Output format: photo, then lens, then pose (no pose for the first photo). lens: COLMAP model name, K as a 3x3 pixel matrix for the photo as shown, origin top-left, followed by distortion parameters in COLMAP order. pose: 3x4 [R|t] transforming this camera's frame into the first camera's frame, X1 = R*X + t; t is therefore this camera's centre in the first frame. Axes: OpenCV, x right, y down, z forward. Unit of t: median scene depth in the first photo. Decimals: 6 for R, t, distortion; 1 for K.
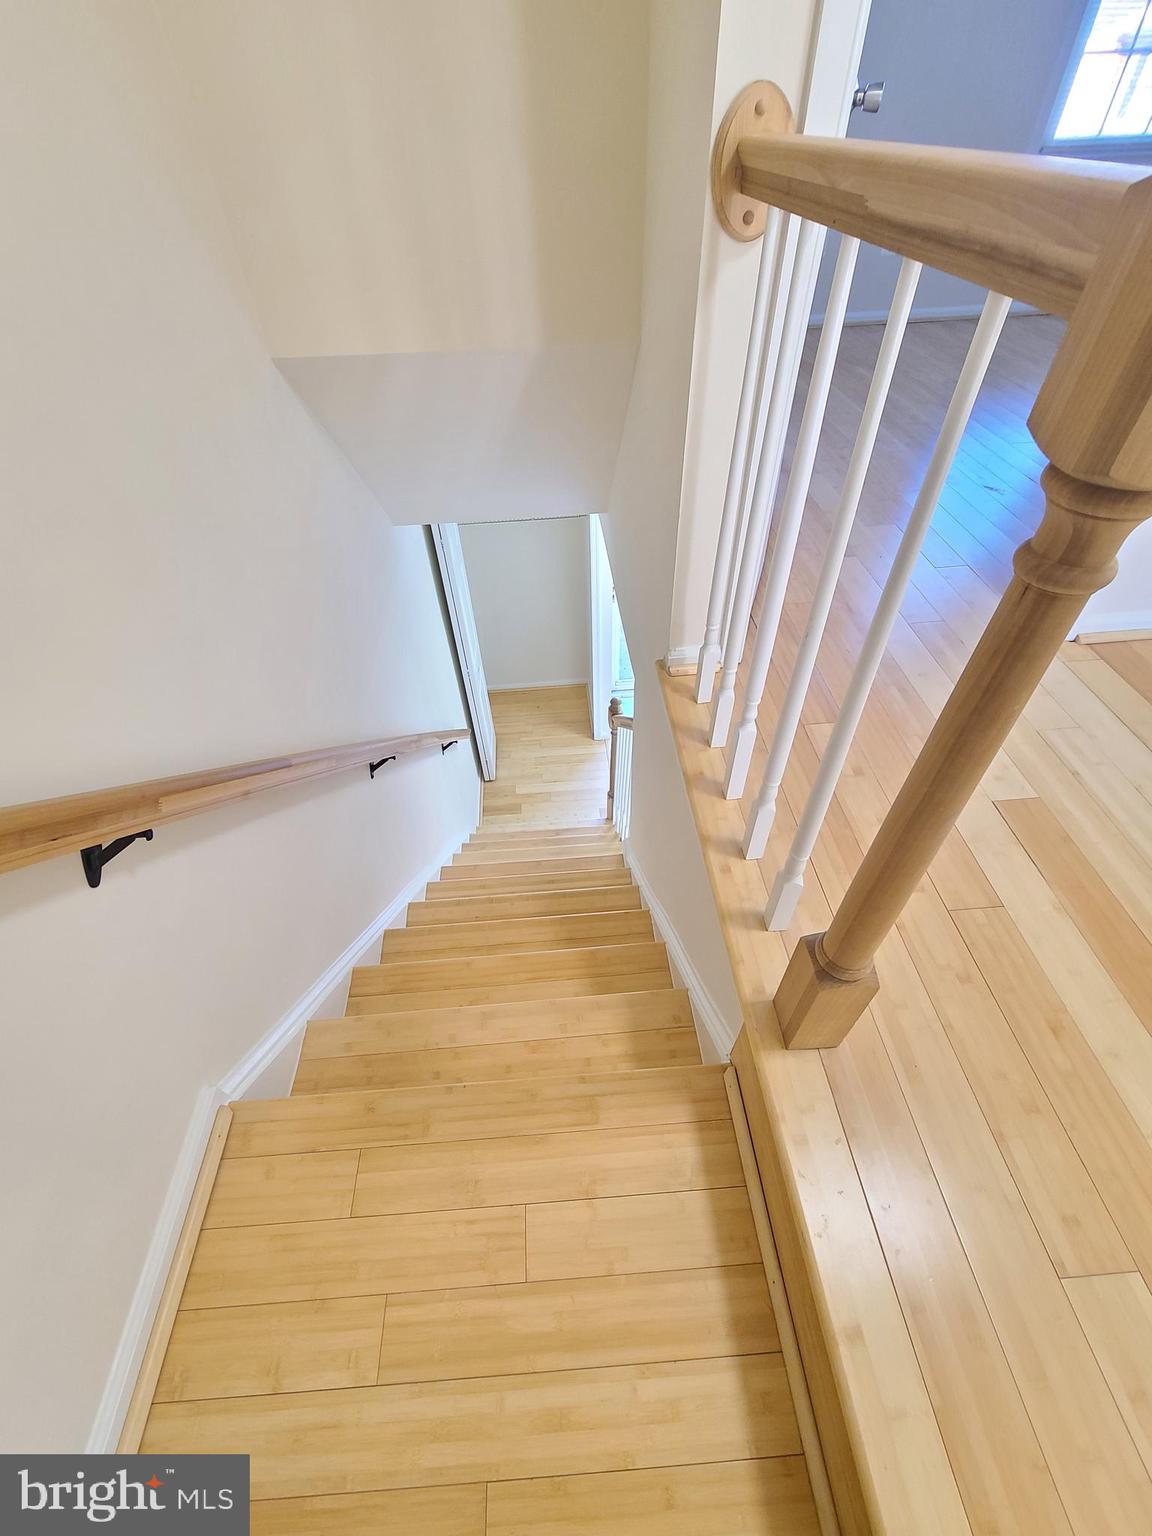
lens RADIAL K [[617.7, 0, 571.6], [0, 617.7, 776.6], [0, 0, 1]] dist [0.000887, -0.003765]
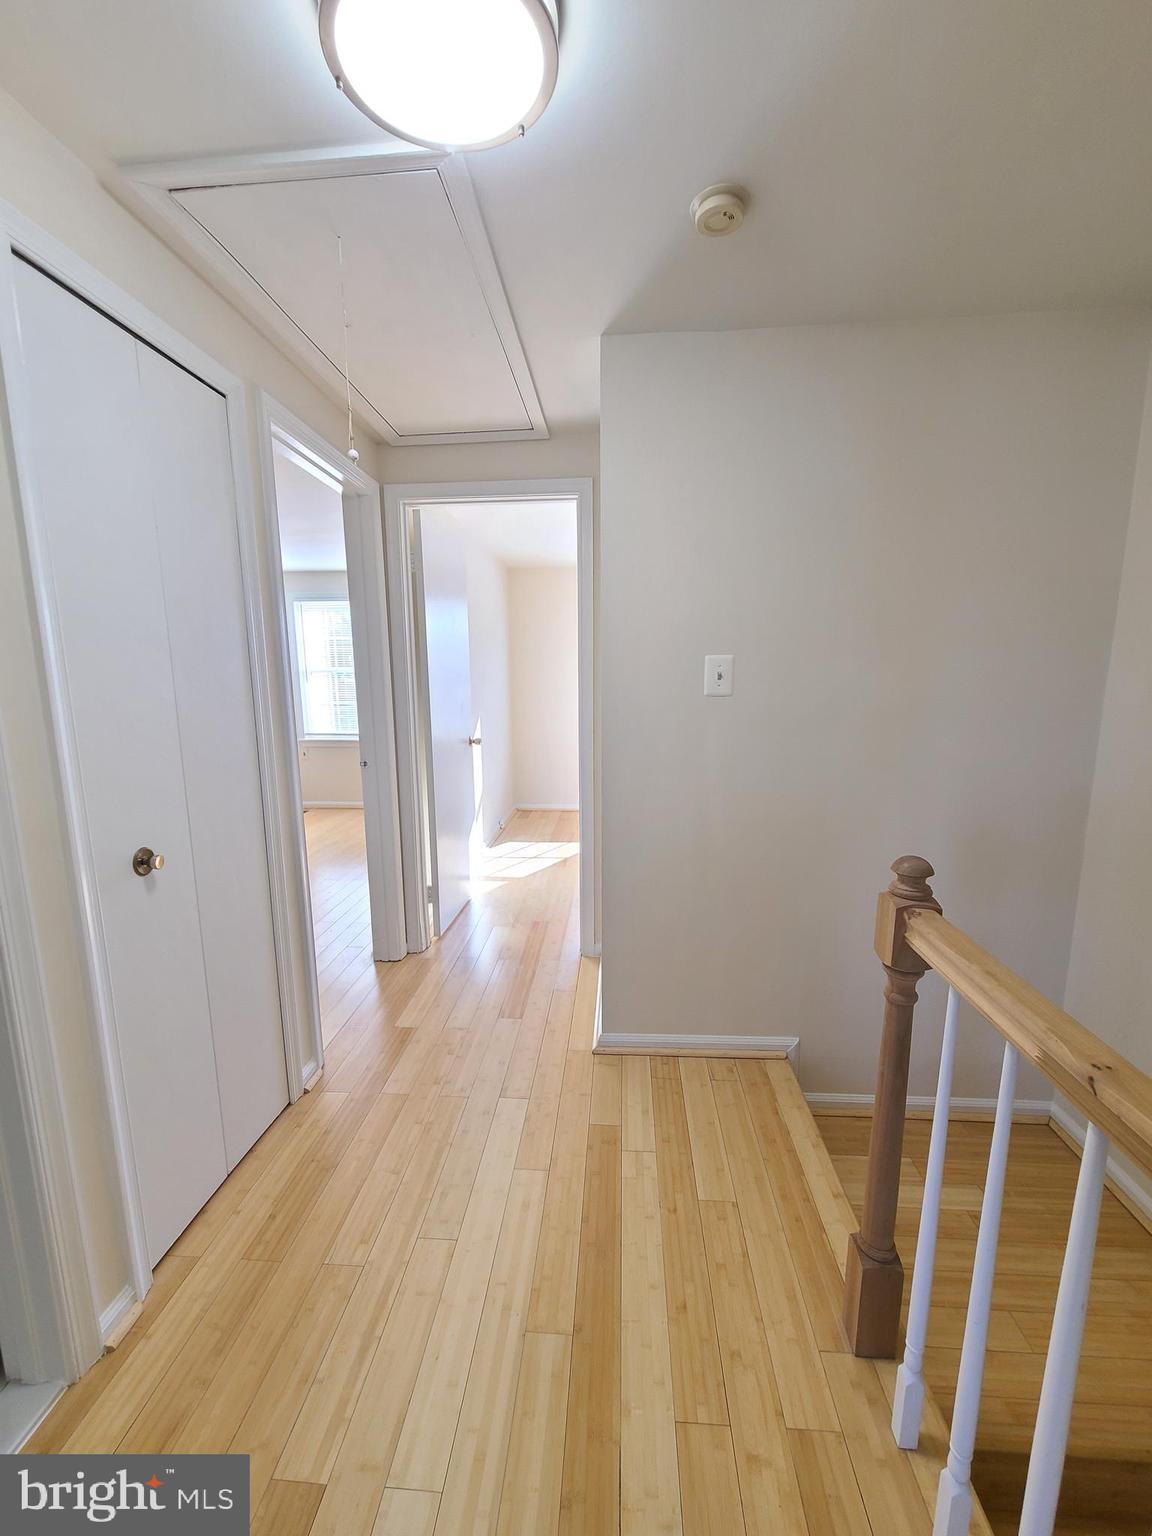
lens RADIAL K [[617.7, 0, 571.6], [0, 617.7, 776.6], [0, 0, 1]] dist [0.000887, -0.003765]
pose [[-0.988931, 0.035337, 0.144106, 0.792686], [0.139632, 0.550106, 0.823339, -1.482498], [-0.050179, 0.834347, -0.548951, 0.772162]]
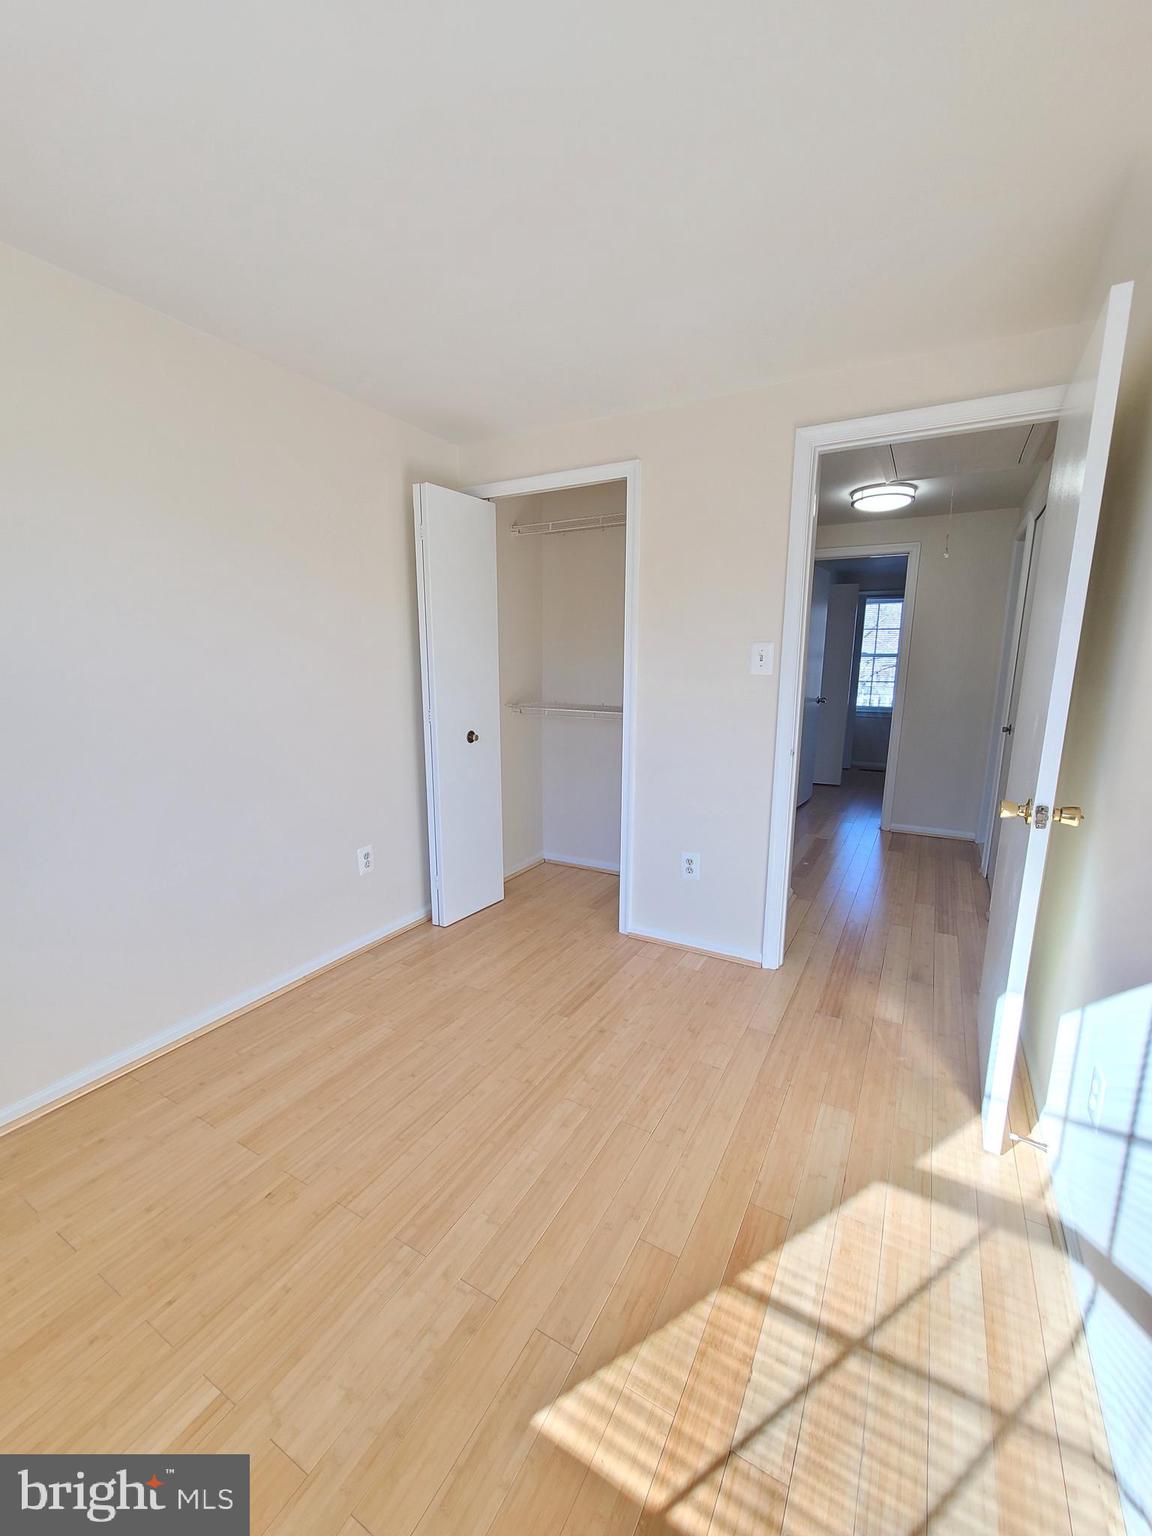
lens RADIAL K [[617.7, 0, 571.6], [0, 617.7, 776.6], [0, 0, 1]] dist [0.000887, -0.003765]
pose [[0.832707, 0.146399, -0.534009, 1.862193], [-0.432200, 0.774700, -0.461566, 2.857211], [0.346124, 0.615148, 0.708372, -3.266205]]
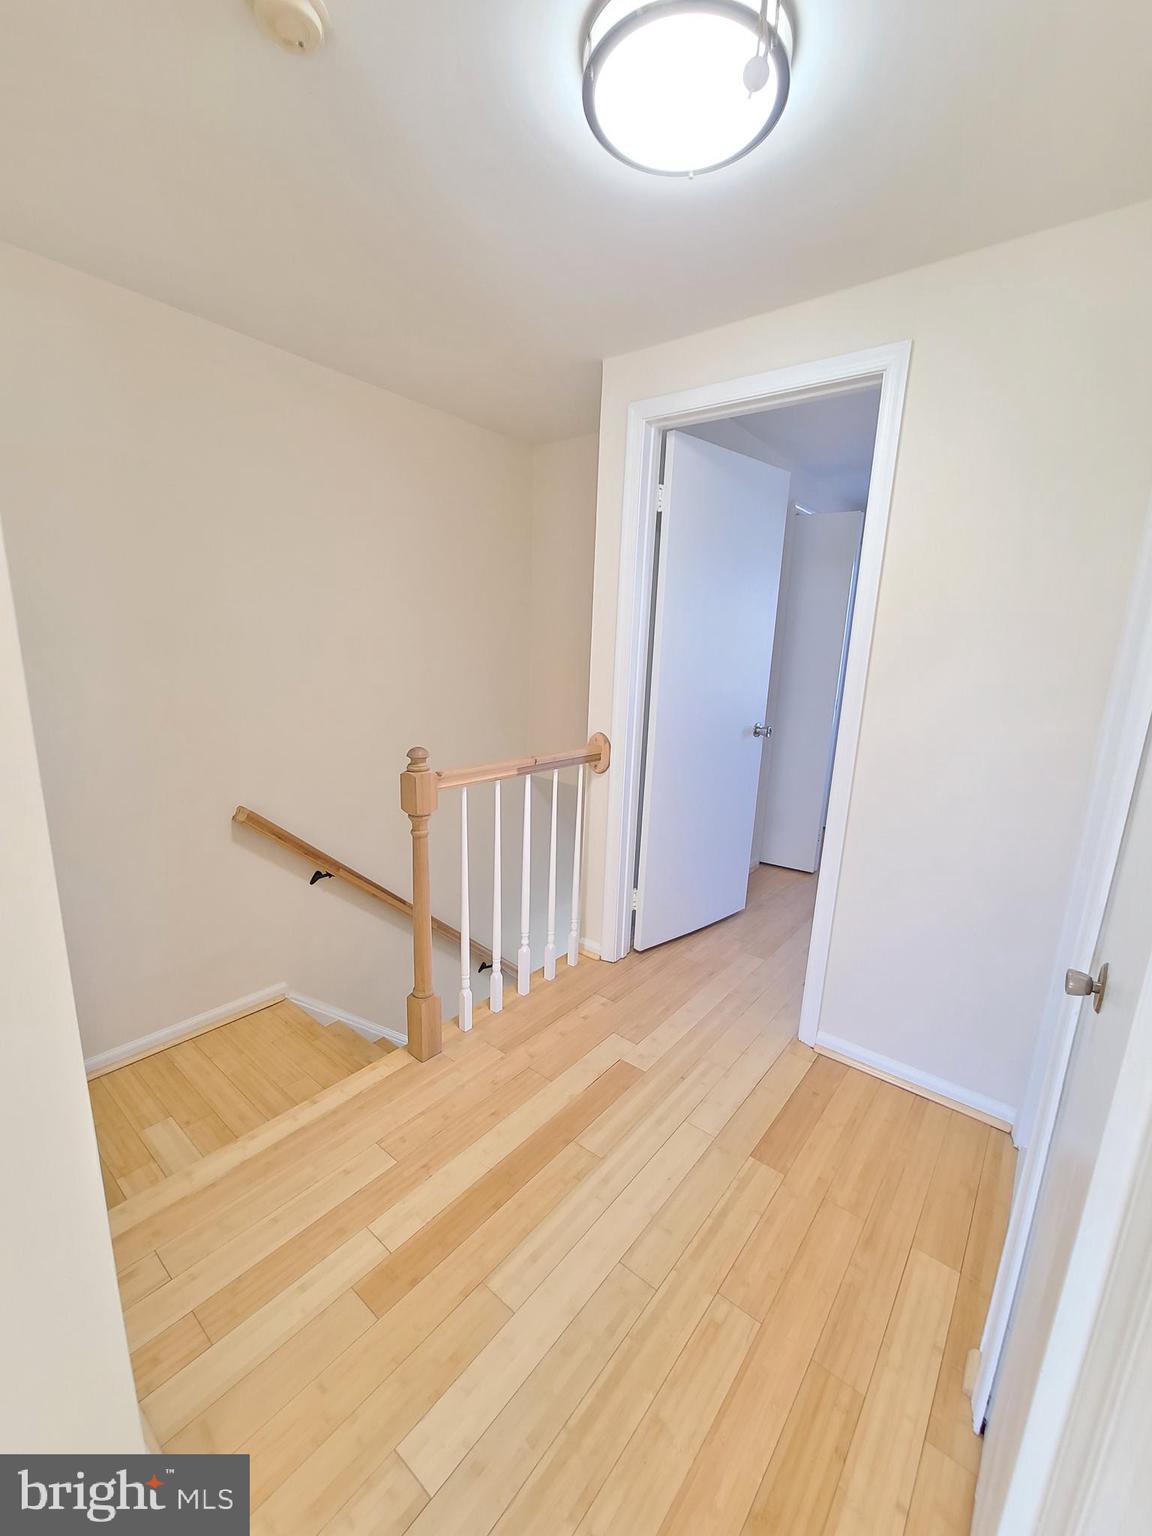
lens RADIAL K [[617.7, 0, 571.6], [0, 617.7, 776.6], [0, 0, 1]] dist [0.000887, -0.003765]
pose [[0.733485, 0.210062, -0.646431, 1.992245], [-0.545611, 0.749128, -0.375654, 0.212857], [0.405349, 0.628237, 0.664086, -0.849062]]
